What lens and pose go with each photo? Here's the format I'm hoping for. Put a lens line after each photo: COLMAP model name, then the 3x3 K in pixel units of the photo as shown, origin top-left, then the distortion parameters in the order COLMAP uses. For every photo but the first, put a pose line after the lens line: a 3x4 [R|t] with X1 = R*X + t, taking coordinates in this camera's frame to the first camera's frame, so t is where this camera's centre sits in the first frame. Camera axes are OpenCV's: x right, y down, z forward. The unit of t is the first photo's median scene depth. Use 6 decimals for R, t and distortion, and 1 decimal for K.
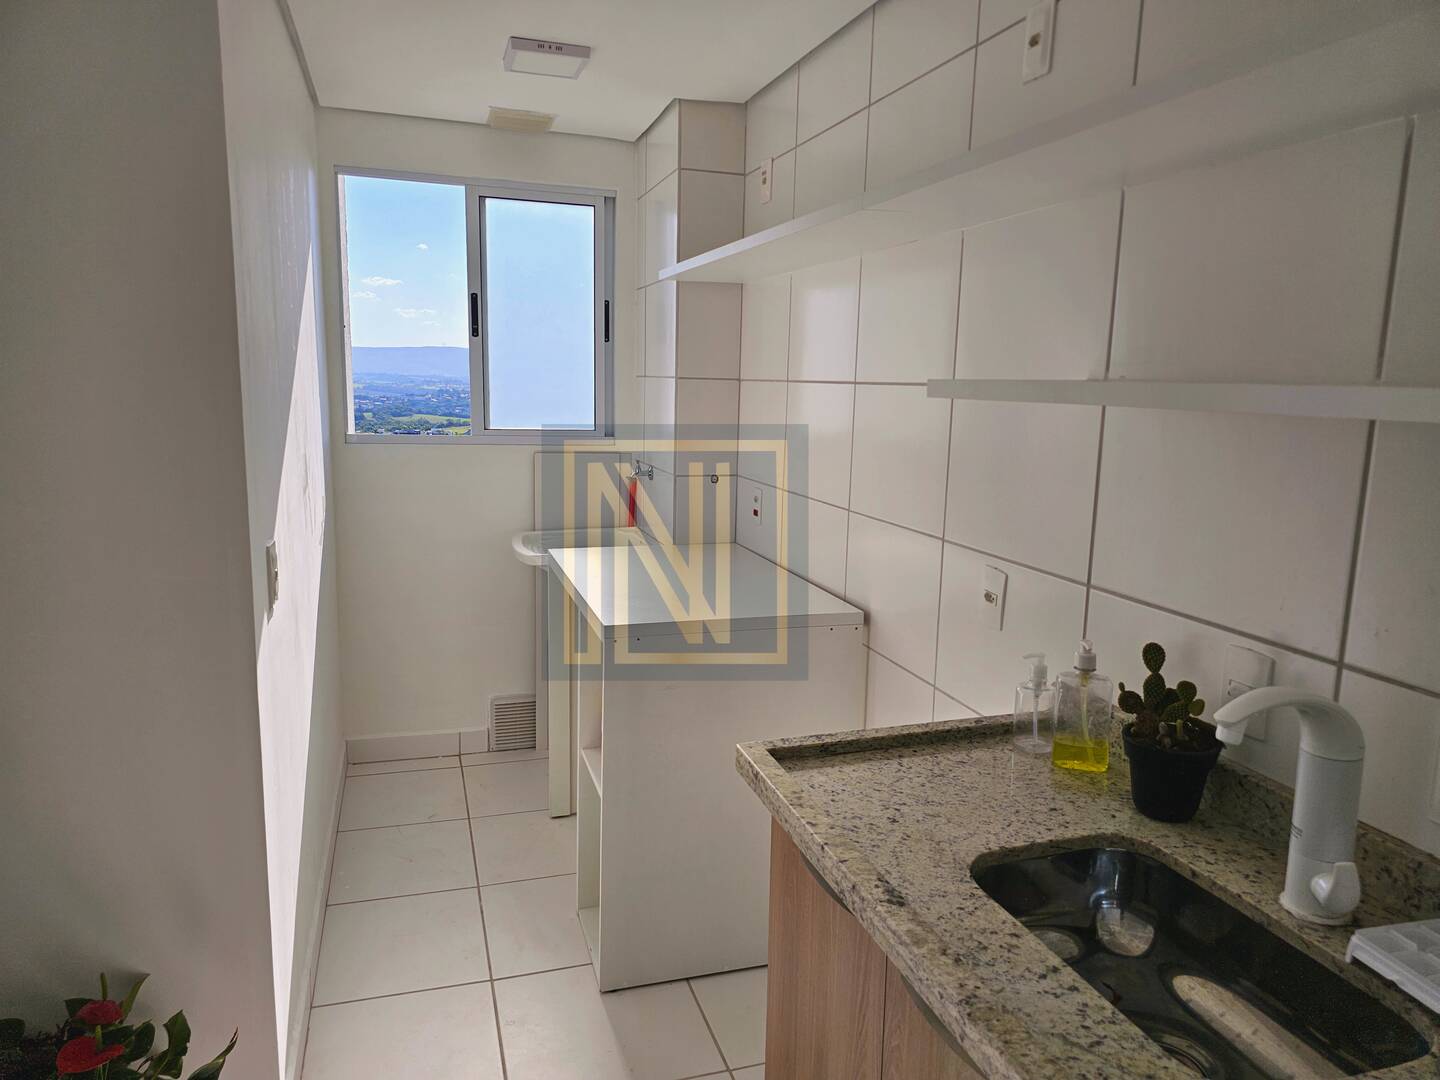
lens RADIAL K [[987.0, 0, 717.4], [0, 987.0, 545.5], [0, 0, 1]] dist [0.047138, -0.035688]
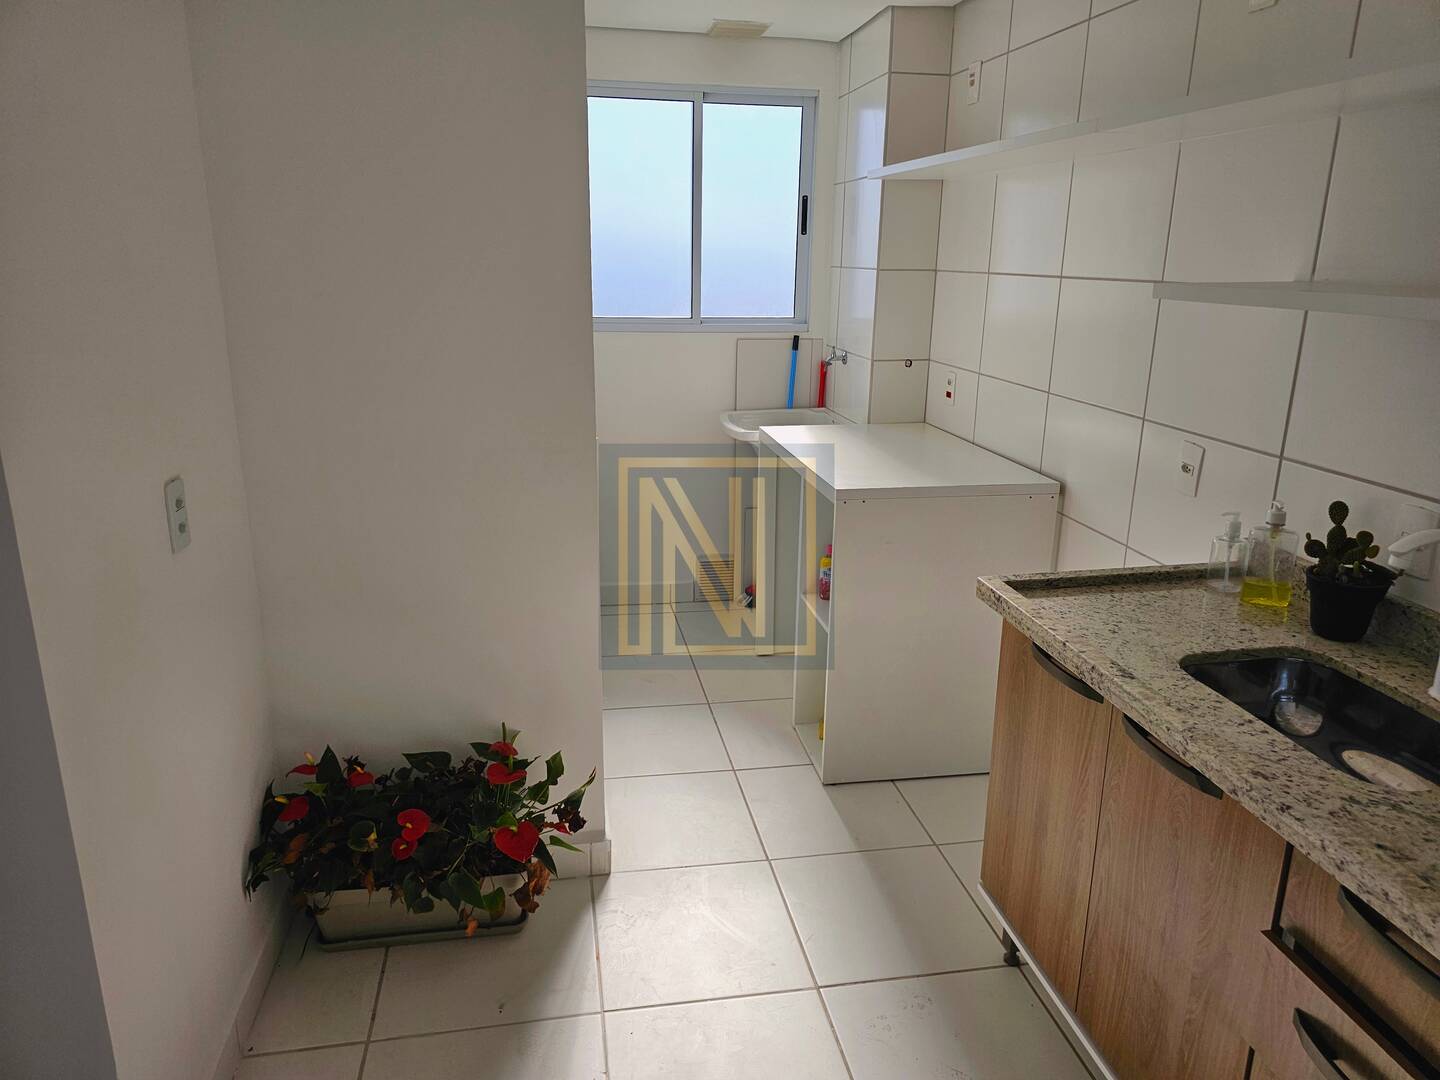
lens RADIAL K [[987.0, 0, 711.4], [0, 987.0, 530.7], [0, 0, 1]] dist [0.047138, -0.035688]
pose [[0.990999, 0.026864, -0.131145, -0.156029], [-0.013070, 0.994393, 0.104935, 0.011229], [0.133229, -0.102276, 0.985794, -0.304985]]
